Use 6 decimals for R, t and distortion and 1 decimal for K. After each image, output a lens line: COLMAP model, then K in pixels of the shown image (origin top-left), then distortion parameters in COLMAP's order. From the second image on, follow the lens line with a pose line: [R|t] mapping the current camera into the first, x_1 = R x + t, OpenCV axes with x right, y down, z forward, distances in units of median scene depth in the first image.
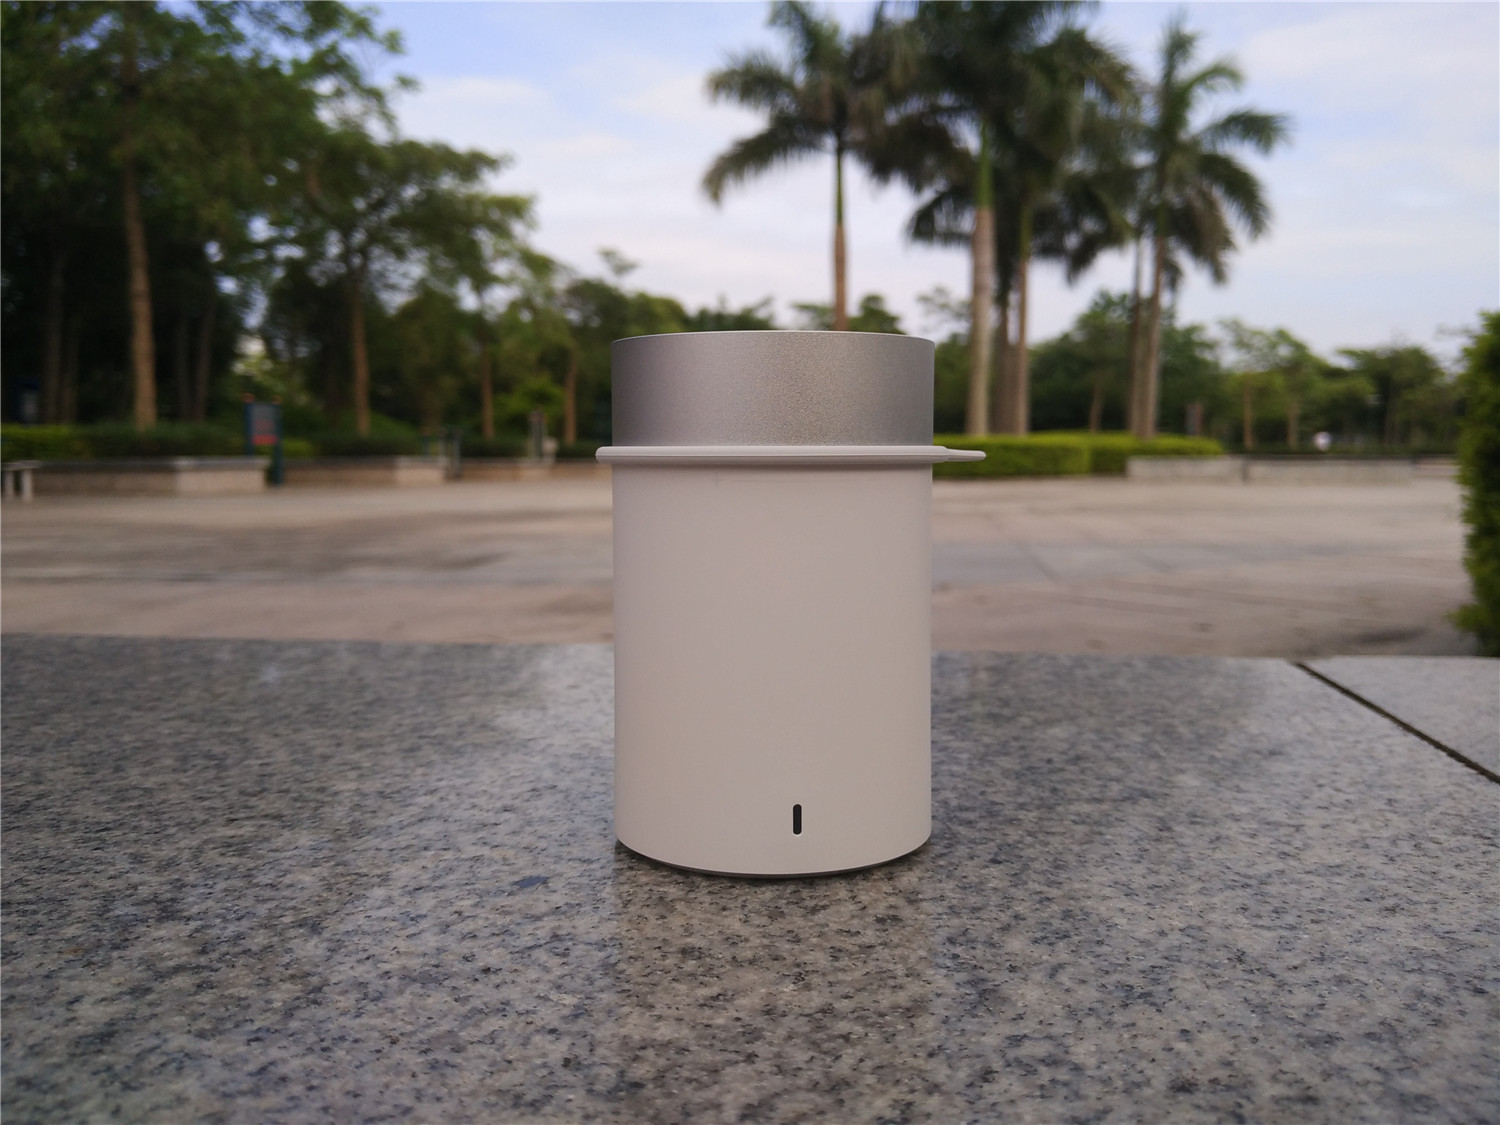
lens RADIAL K [[1322.5, 0, 749.5], [0, 1322.5, 554.6], [0, 0, 1]] dist [-0.037411, 0.012414]
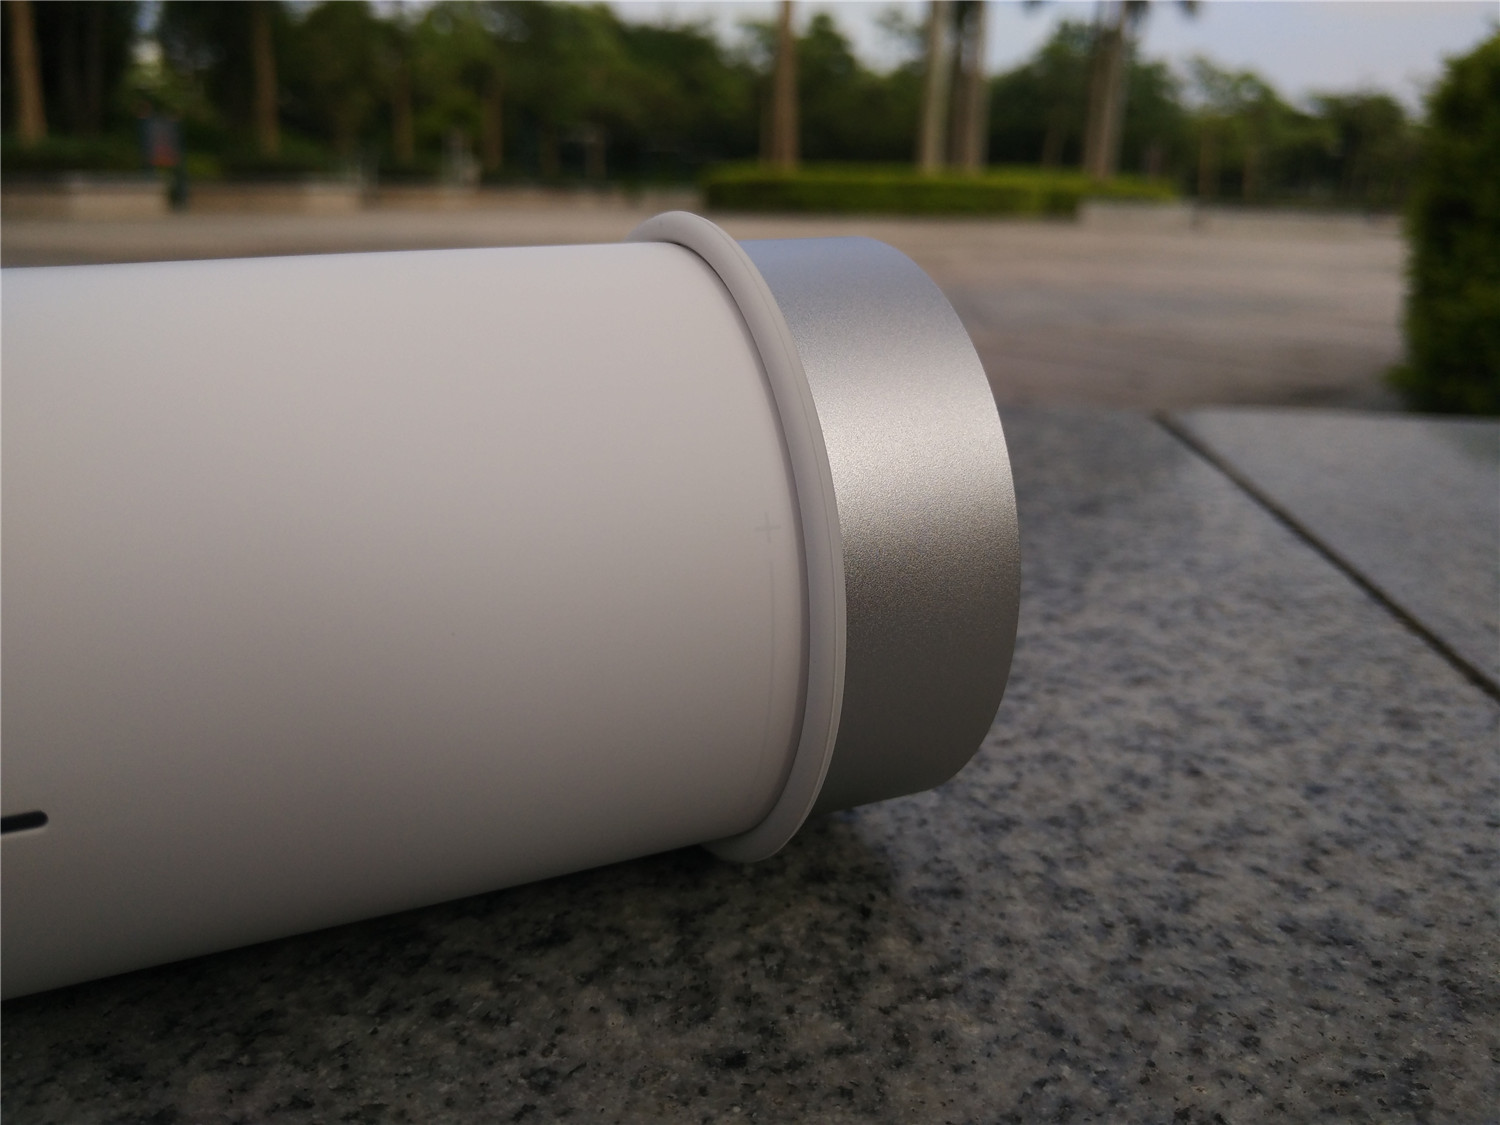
lens RADIAL K [[1351.5, 0, 744.2], [0, 1351.5, 558.2], [0, 0, 1]] dist [0.008058, -0.184581]
pose [[0.998759, 0.016012, 0.047159, 0.188891], [-0.024779, 0.981150, 0.191651, 0.015001], [-0.043202, -0.192582, 0.980329, 0.114509]]
